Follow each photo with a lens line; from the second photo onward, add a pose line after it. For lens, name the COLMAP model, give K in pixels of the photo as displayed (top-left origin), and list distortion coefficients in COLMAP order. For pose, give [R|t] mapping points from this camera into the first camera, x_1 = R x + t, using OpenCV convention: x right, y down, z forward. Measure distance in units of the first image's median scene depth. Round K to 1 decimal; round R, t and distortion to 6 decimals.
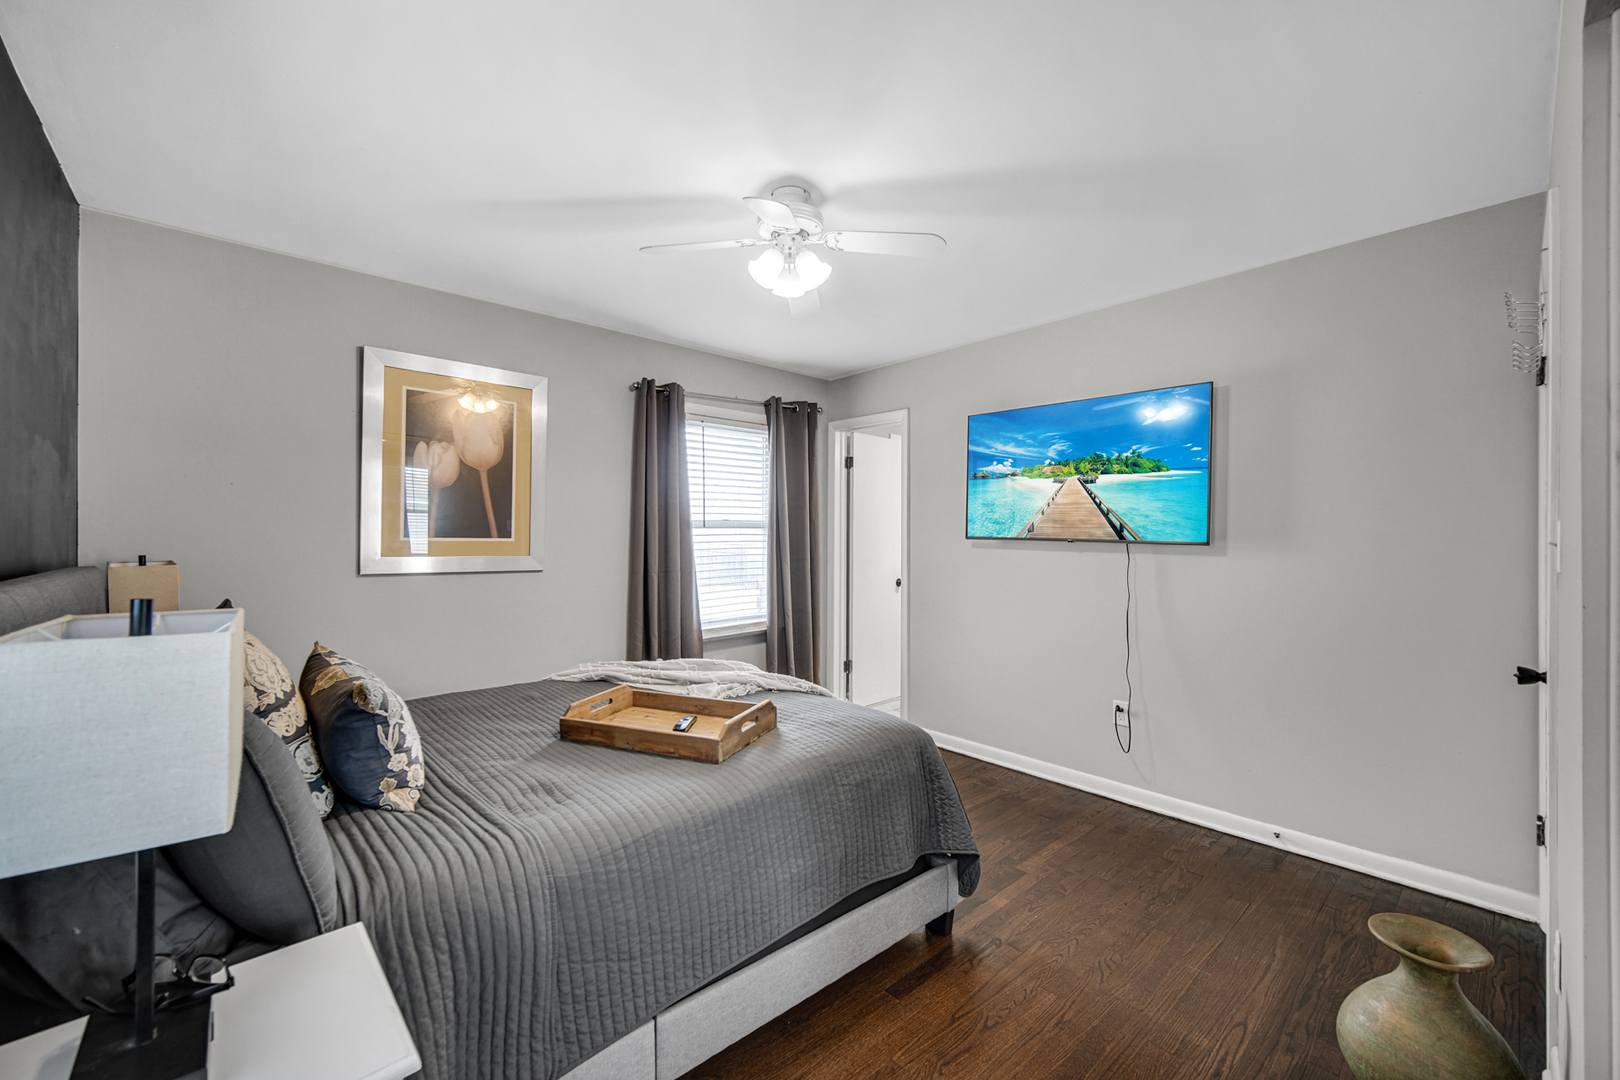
lens RADIAL K [[648.9, 0, 811.7], [0, 648.9, 533.0], [0, 0, 1]] dist [-0.000921, 0.000061]
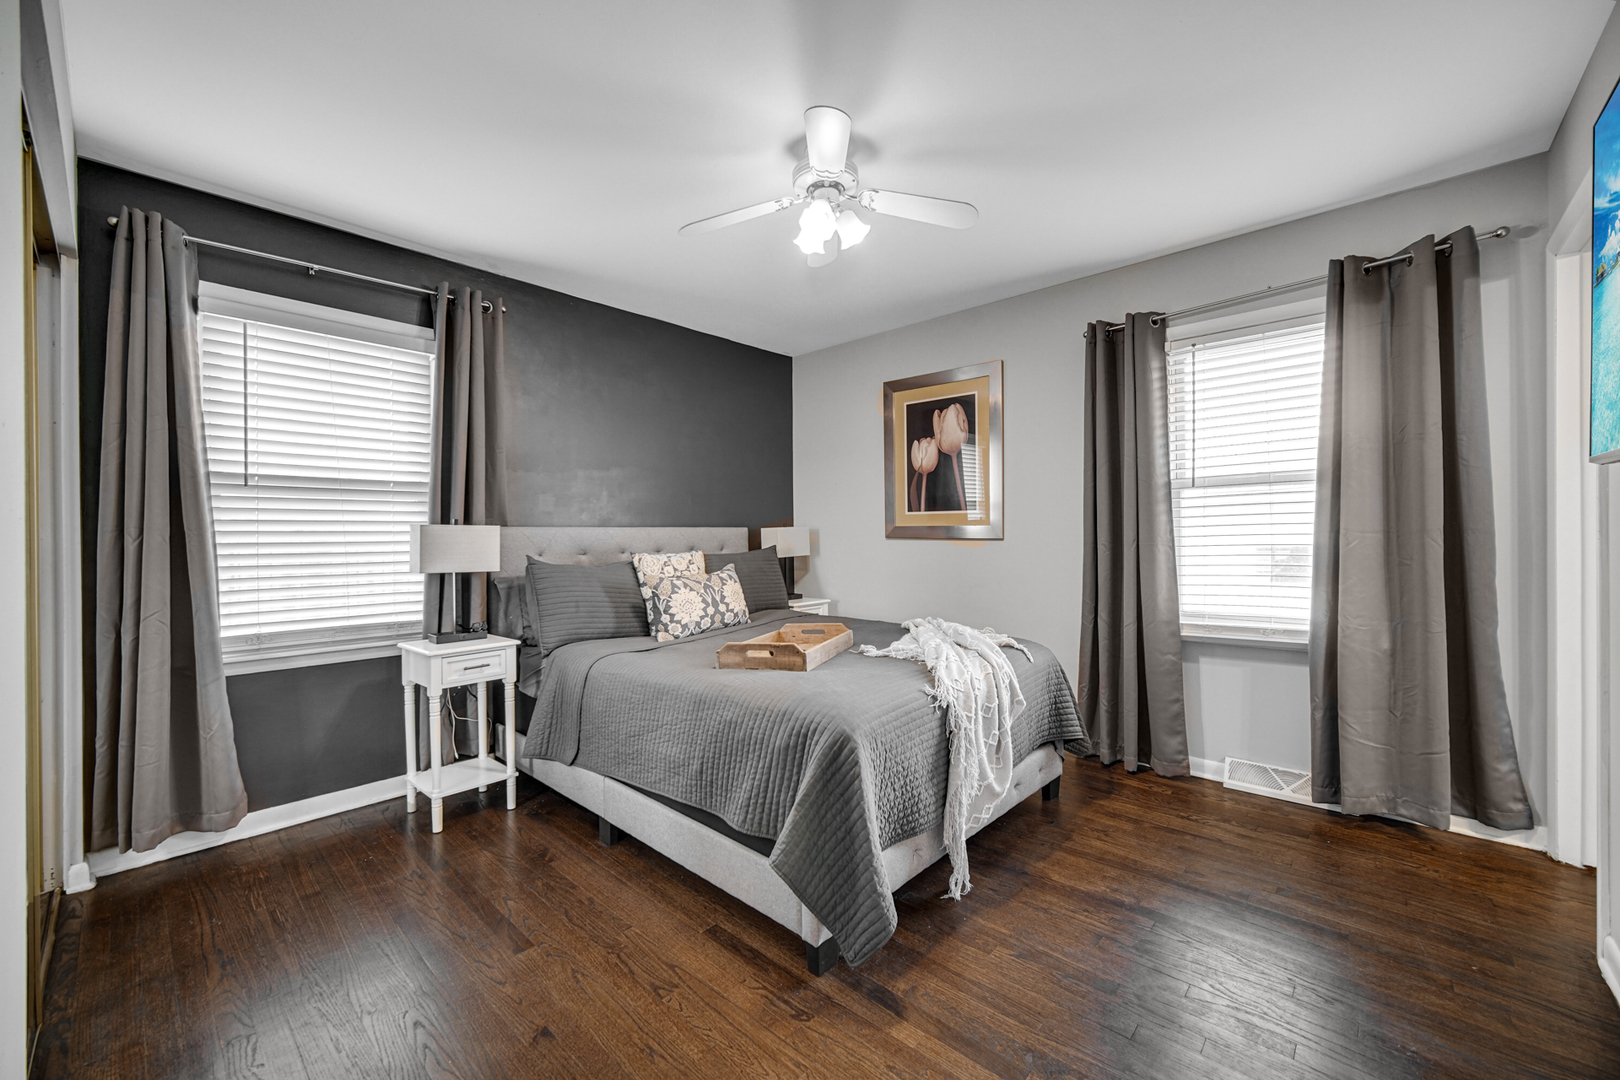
lens RADIAL K [[648.9, 0, 808.7], [0, 648.9, 535.3], [0, 0, 1]] dist [-0.000921, 0.000061]
pose [[0.077639, -0.002721, -0.996978, 0.546959], [0.013726, 0.999904, -0.001661, 0.042141], [0.996887, -0.013555, 0.077669, 0.508320]]
